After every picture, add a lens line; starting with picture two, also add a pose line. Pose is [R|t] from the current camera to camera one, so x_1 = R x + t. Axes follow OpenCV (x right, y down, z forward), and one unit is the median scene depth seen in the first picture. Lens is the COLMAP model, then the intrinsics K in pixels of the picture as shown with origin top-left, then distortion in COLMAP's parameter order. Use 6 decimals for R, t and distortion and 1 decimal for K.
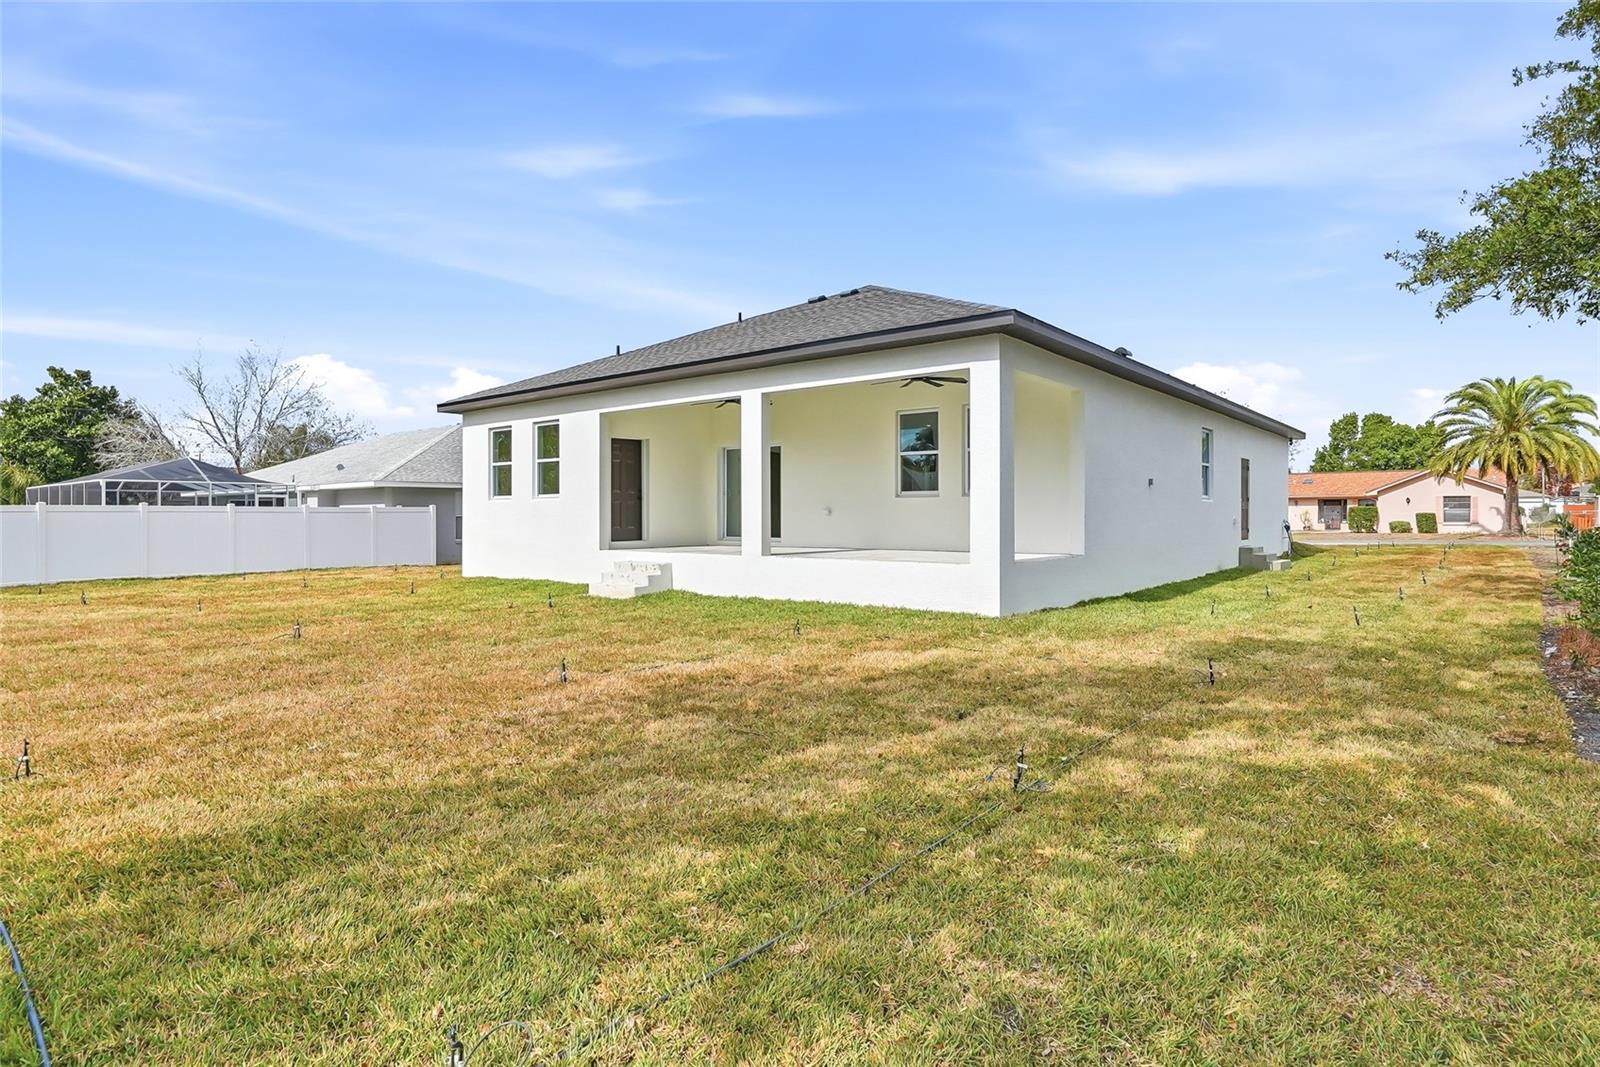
lens RADIAL K [[856.6, 0, 799.0], [0, 856.6, 525.2], [0, 0, 1]] dist [-0.036056, 0.001065]
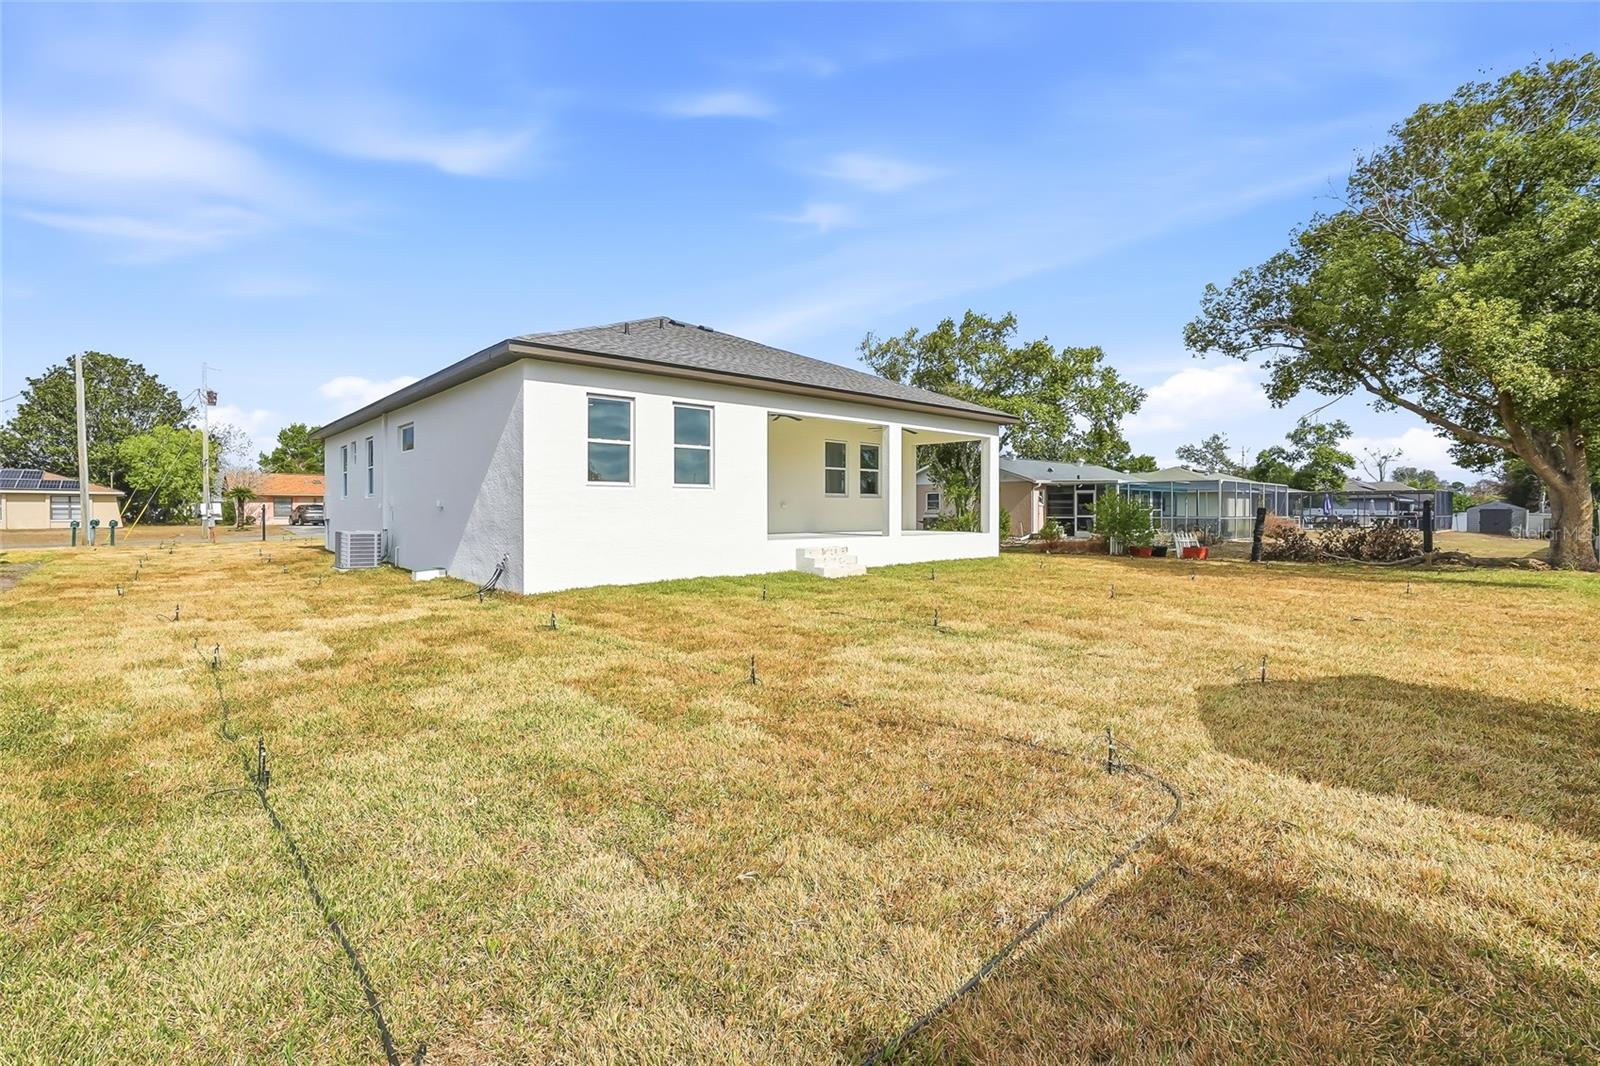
lens RADIAL K [[771.4, 0, 794.0], [0, 771.4, 521.5], [0, 0, 1]] dist [-0.044574, 0.000744]
pose [[0.165279, -0.009035, 0.986206, -1.110667], [0.011288, 0.999910, 0.007269, -0.000137], [-0.986182, 0.009931, 0.165366, 0.762668]]
